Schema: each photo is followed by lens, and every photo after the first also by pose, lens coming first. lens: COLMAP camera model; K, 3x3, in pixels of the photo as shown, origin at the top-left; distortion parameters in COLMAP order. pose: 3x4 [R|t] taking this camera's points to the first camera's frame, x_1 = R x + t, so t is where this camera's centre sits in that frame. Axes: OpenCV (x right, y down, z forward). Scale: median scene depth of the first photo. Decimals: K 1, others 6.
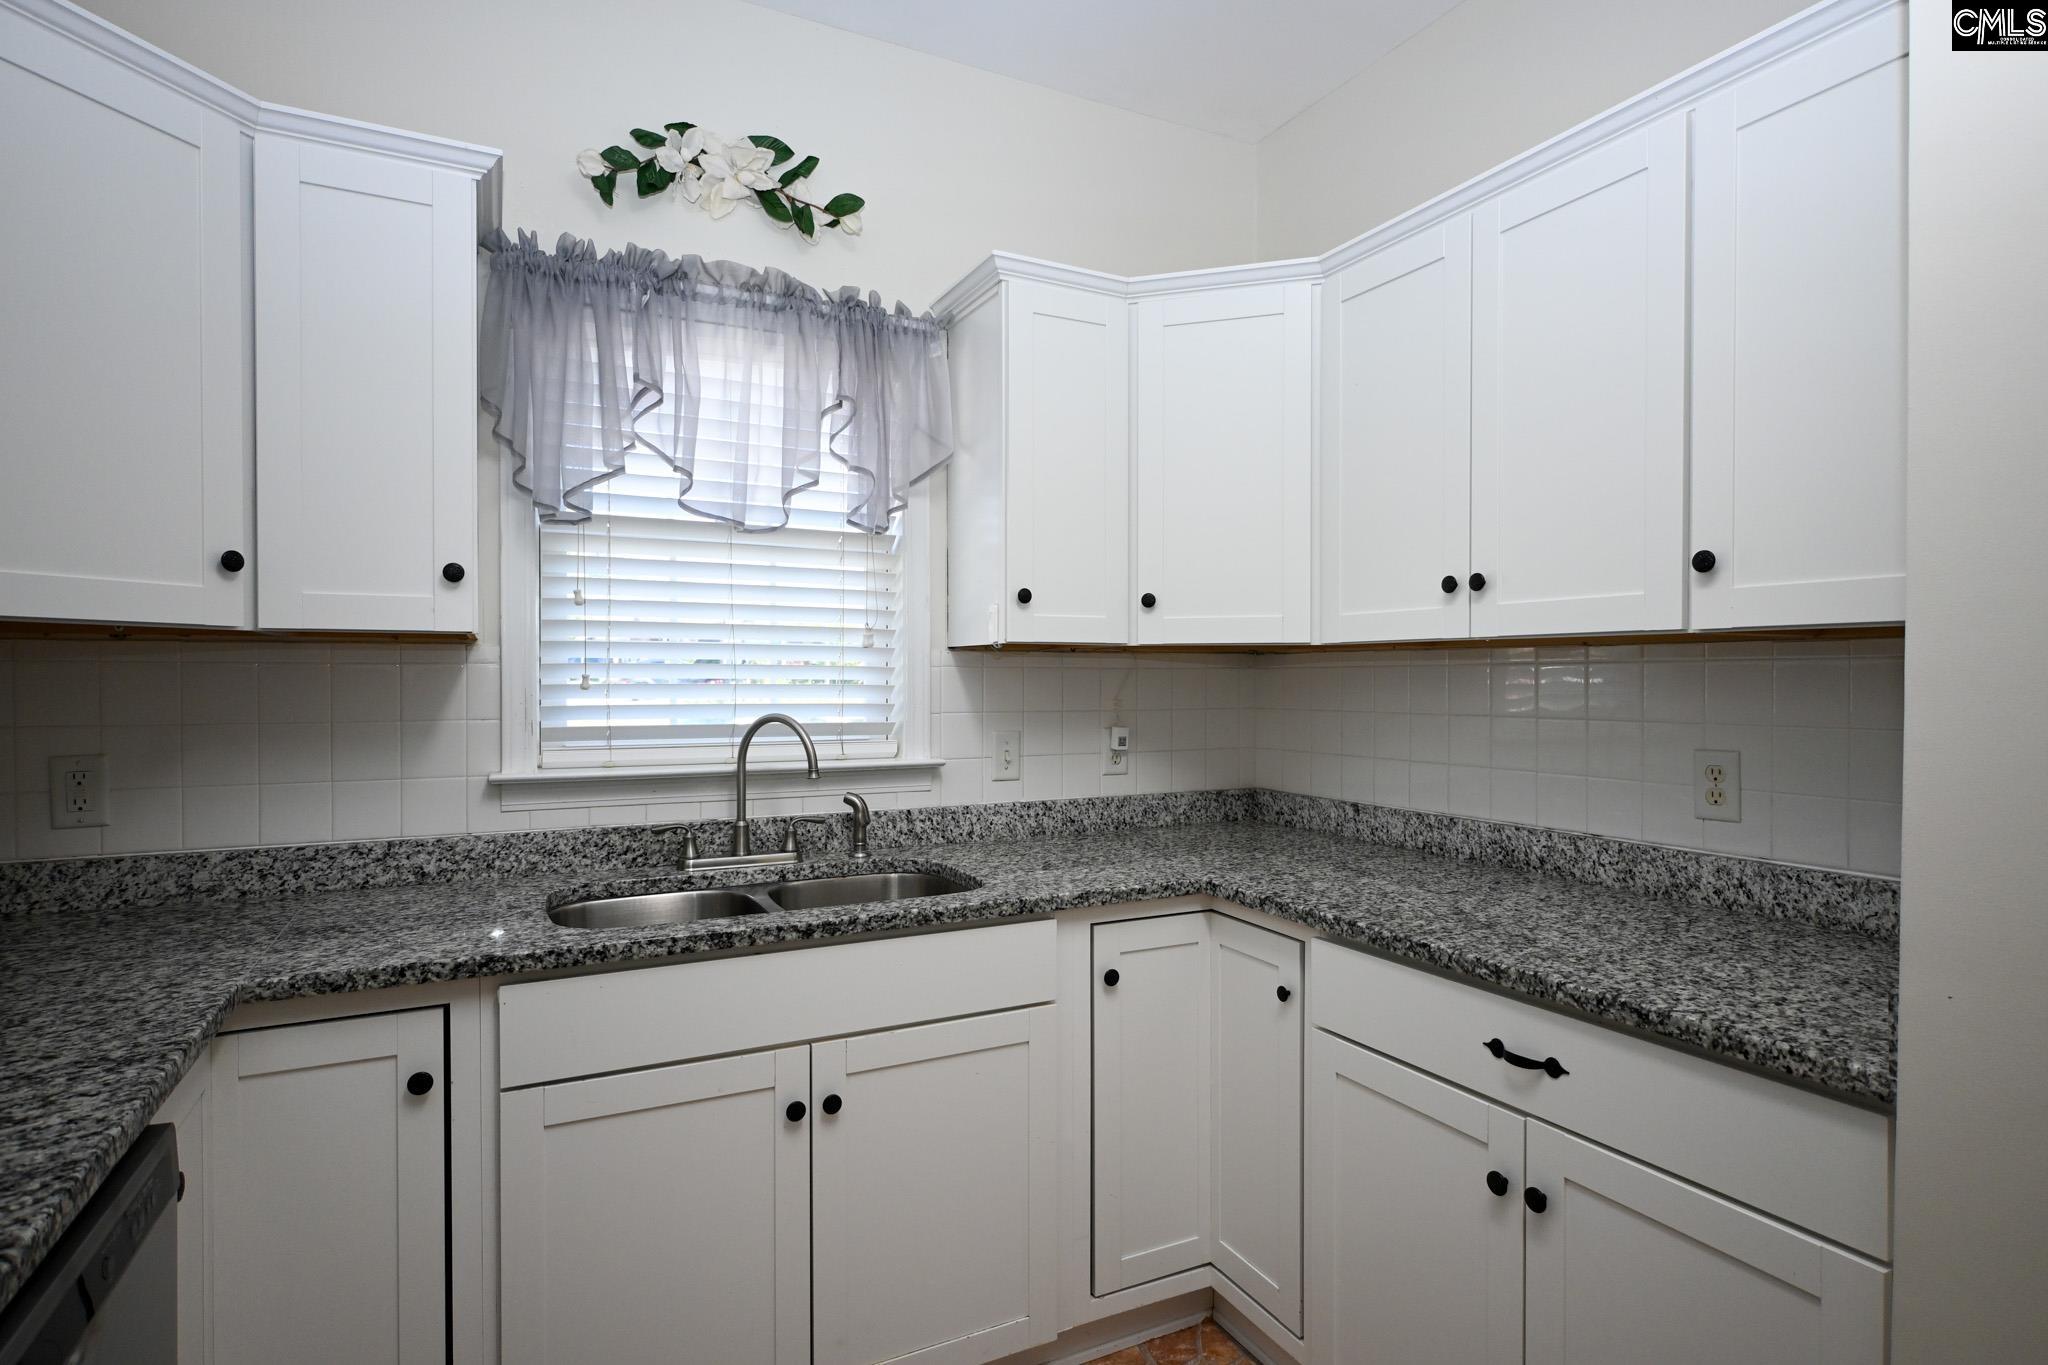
lens RADIAL K [[1060.1, 0, 1041.7], [0, 1060.1, 687.0], [0, 0, 1]] dist [0.000749, 0.001127]
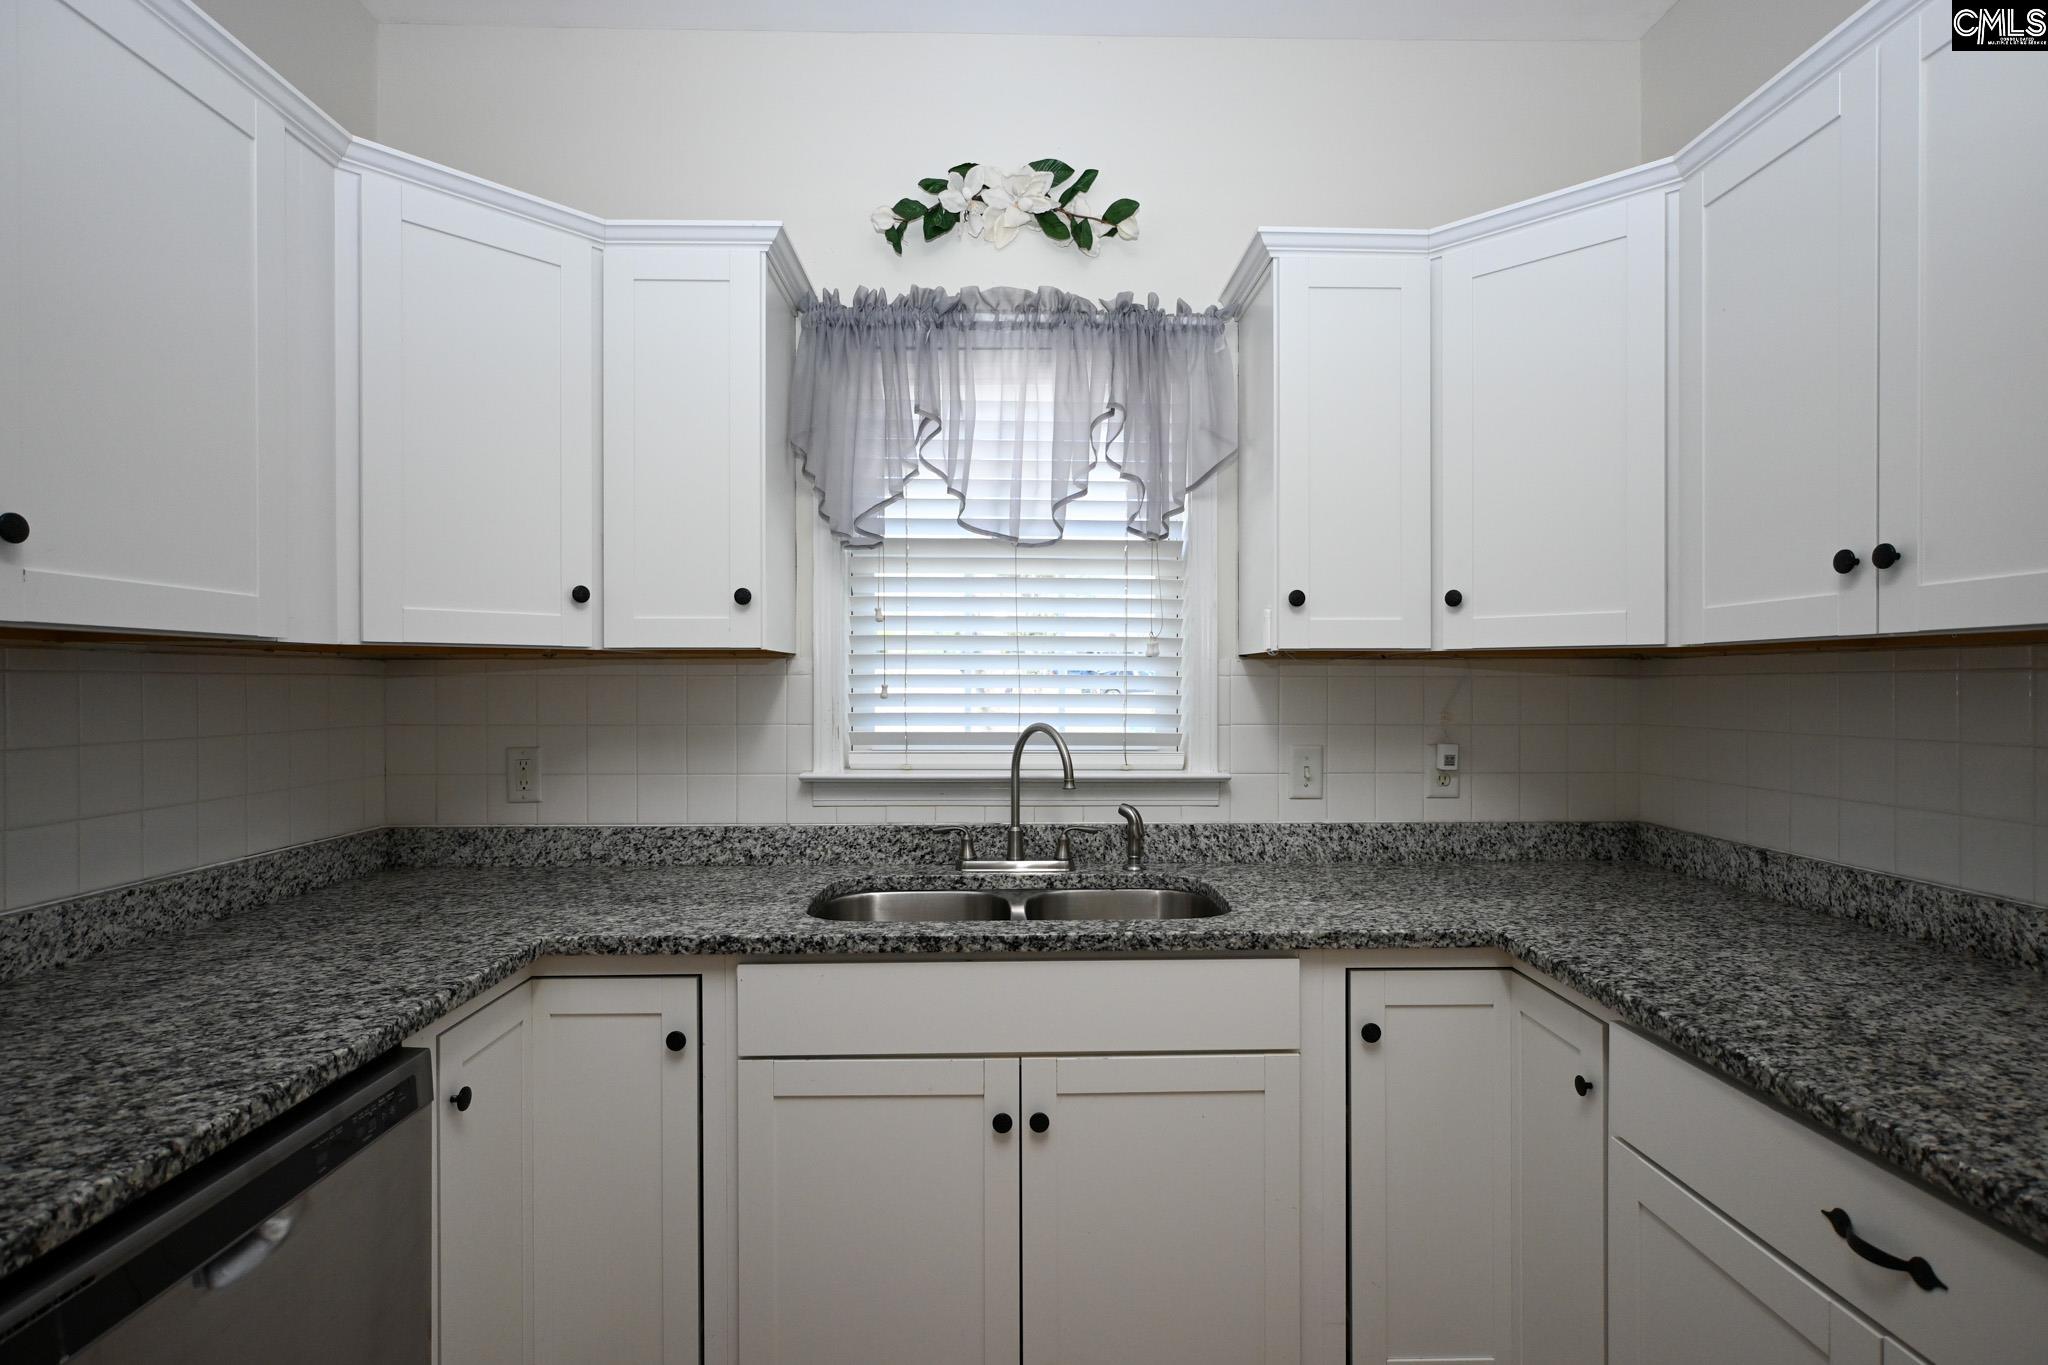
lens RADIAL K [[1024.5, 0, 1038.3], [0, 1024.5, 685.8], [0, 0, 1]] dist [-0.000858, 0.001642]
pose [[0.901299, 0.000480, -0.433197, 0.173567], [-0.003754, 0.999970, -0.006703, -0.004132], [0.433181, 0.007668, 0.901275, 0.114546]]
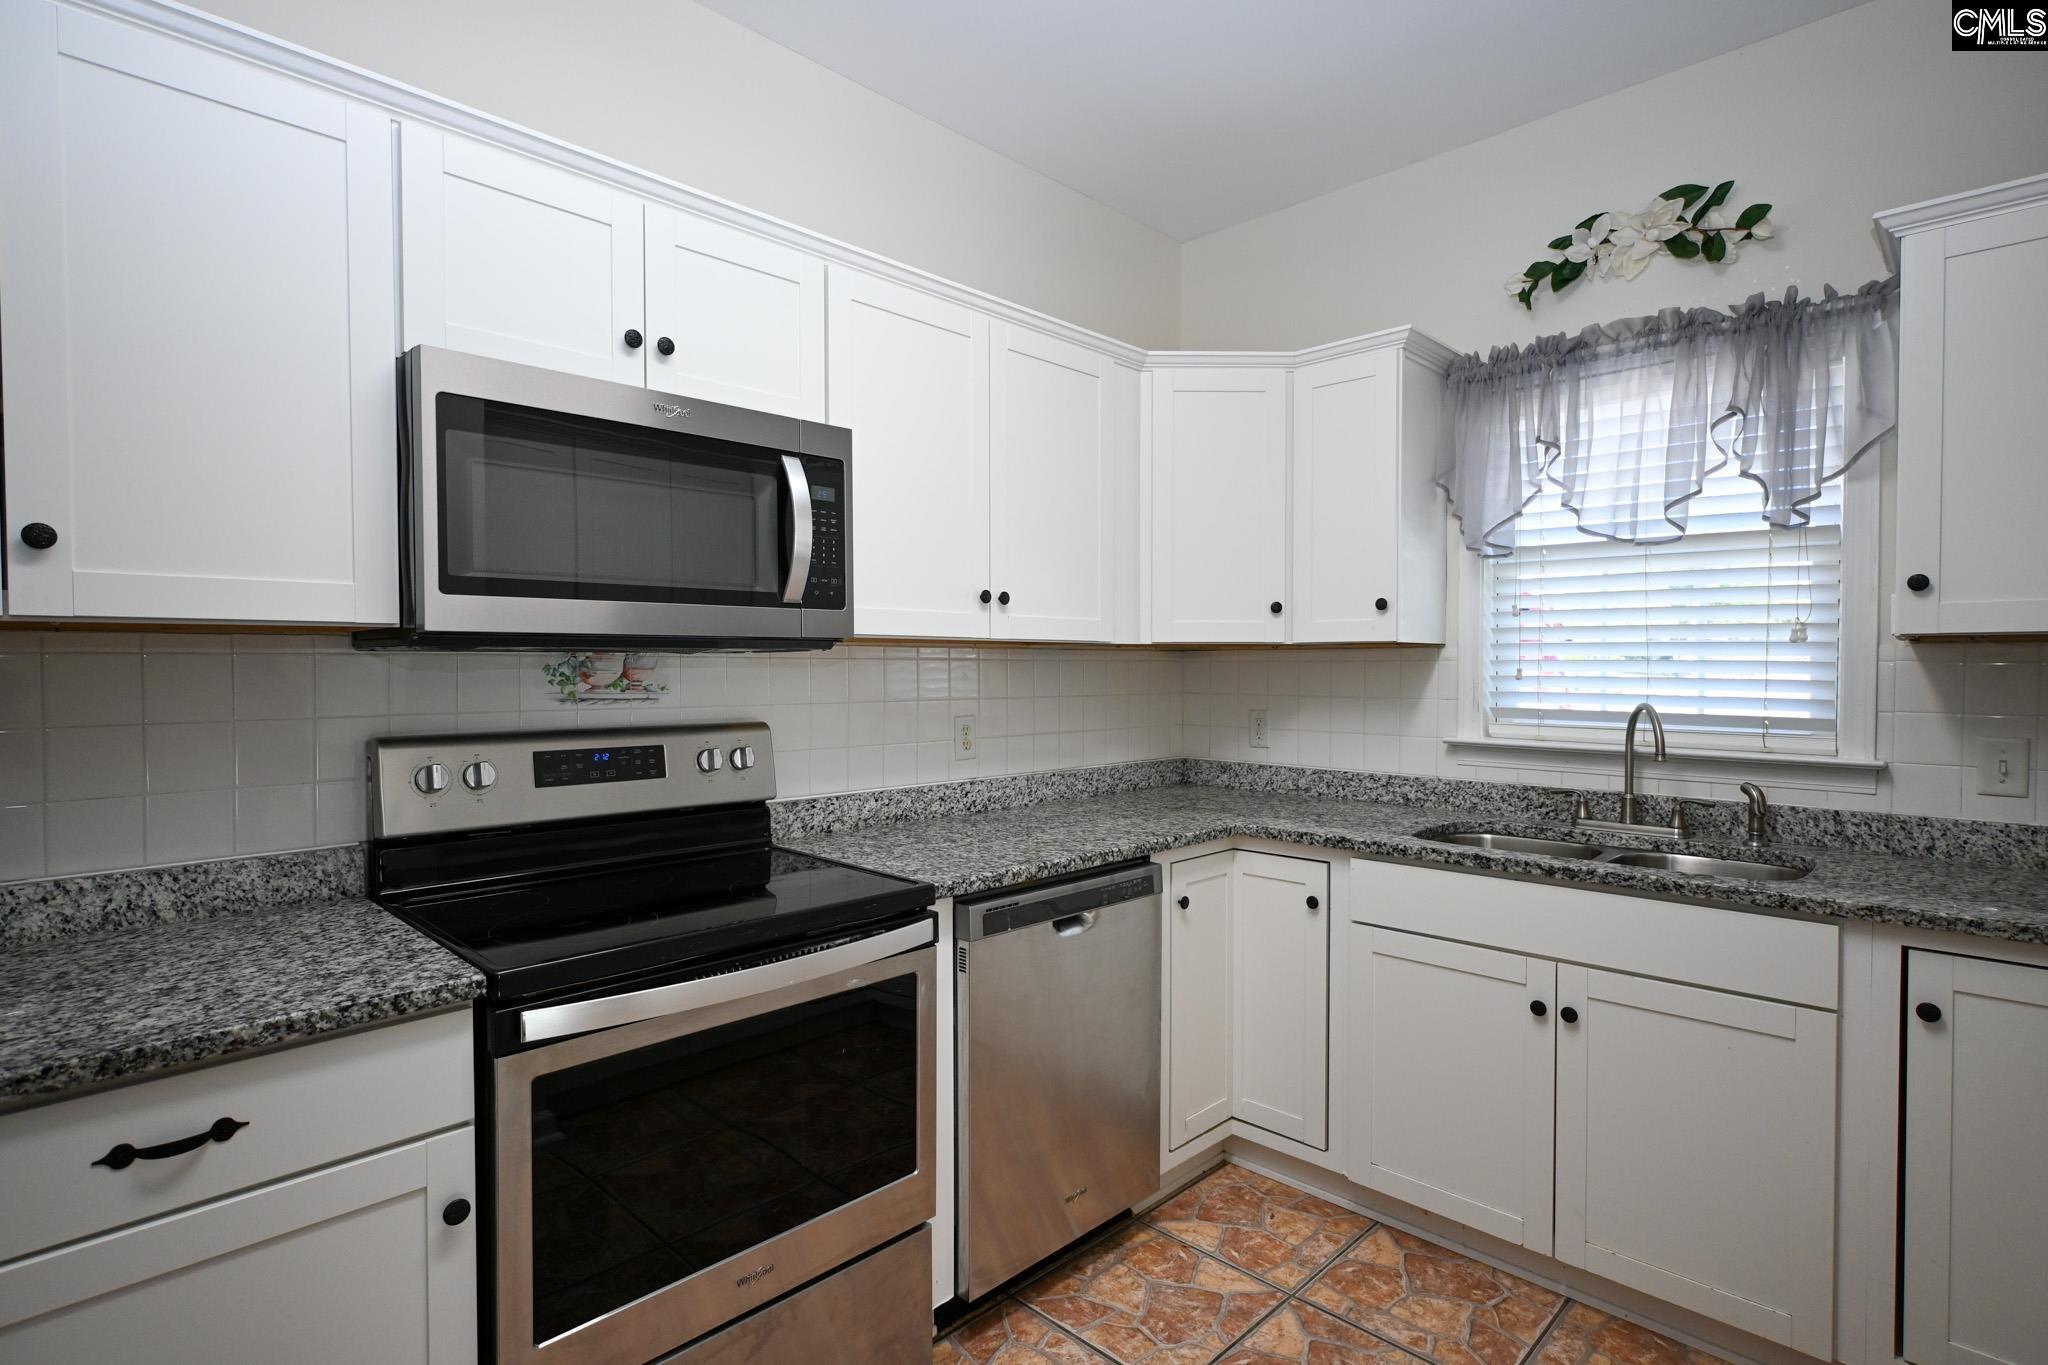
lens RADIAL K [[1044.2, 0, 1022.0], [0, 1044.2, 686.0], [0, 0, 1]] dist [-0.001065, 0.002626]
pose [[0.312698, 0.019893, -0.949644, 0.617579], [-0.012517, 0.999780, 0.016822, -0.003955], [0.949770, 0.006626, 0.312878, 0.003805]]
